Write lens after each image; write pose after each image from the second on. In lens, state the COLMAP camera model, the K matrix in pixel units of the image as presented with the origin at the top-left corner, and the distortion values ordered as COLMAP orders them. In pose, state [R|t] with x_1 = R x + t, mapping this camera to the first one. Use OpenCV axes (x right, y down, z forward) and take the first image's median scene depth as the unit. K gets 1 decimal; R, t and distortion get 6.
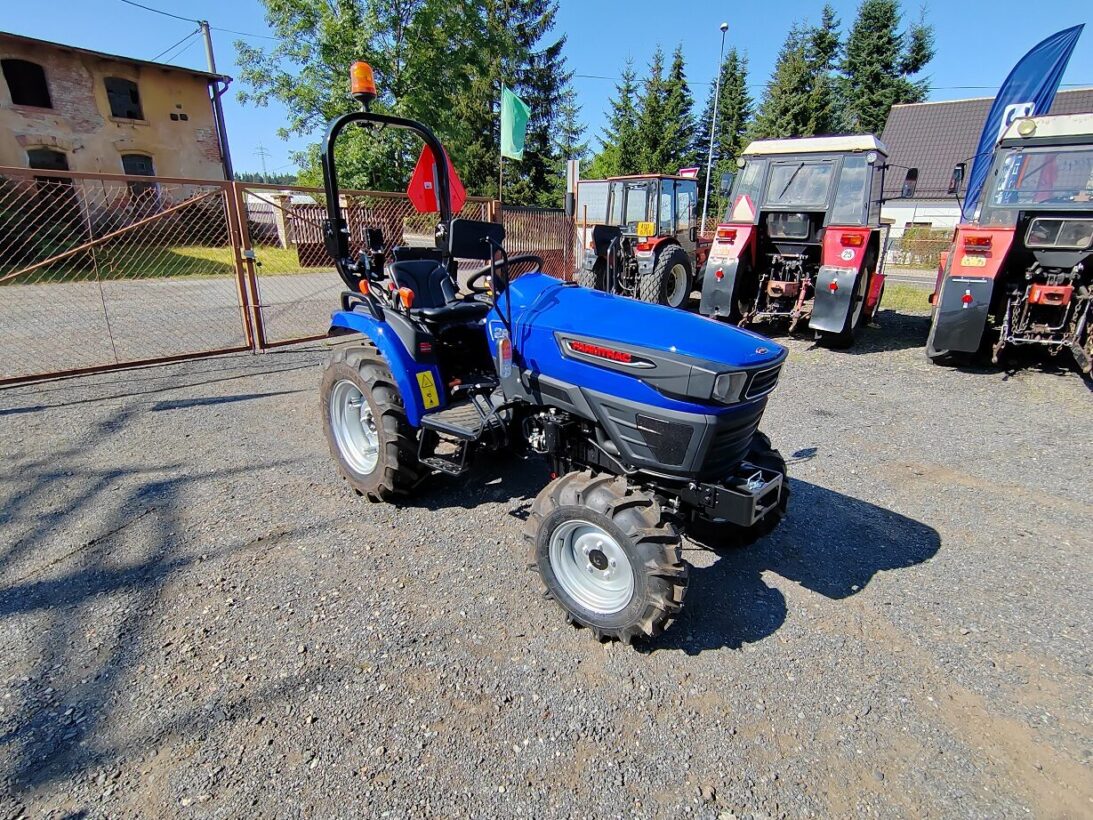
lens RADIAL K [[559.3, 0, 551.0], [0, 559.3, 405.9], [0, 0, 1]] dist [0.006383, -0.003524]
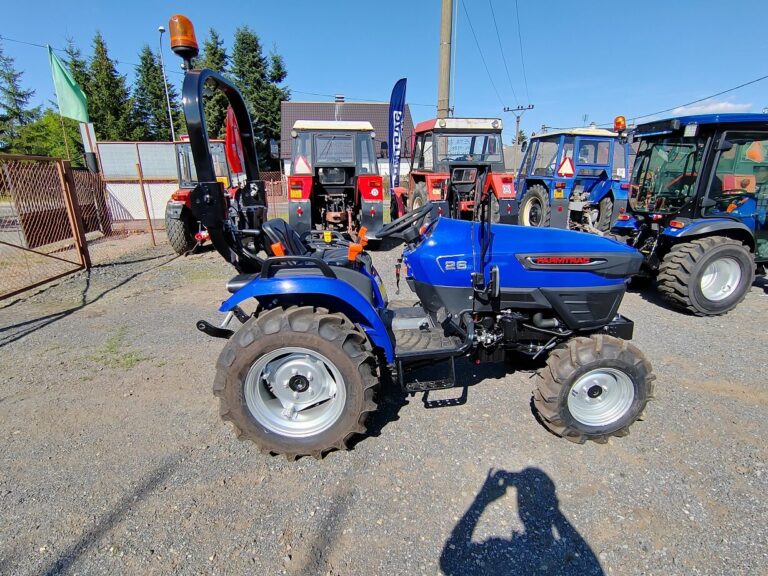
lens RADIAL K [[393.0, 0, 388.4], [0, 393.0, 286.3], [0, 0, 1]] dist [0.006383, -0.003524]
pose [[0.700127, -0.218919, 0.679630, -0.265751], [0.245367, 0.967638, 0.058924, -0.056340], [-0.670535, 0.125504, 0.731185, 0.150531]]
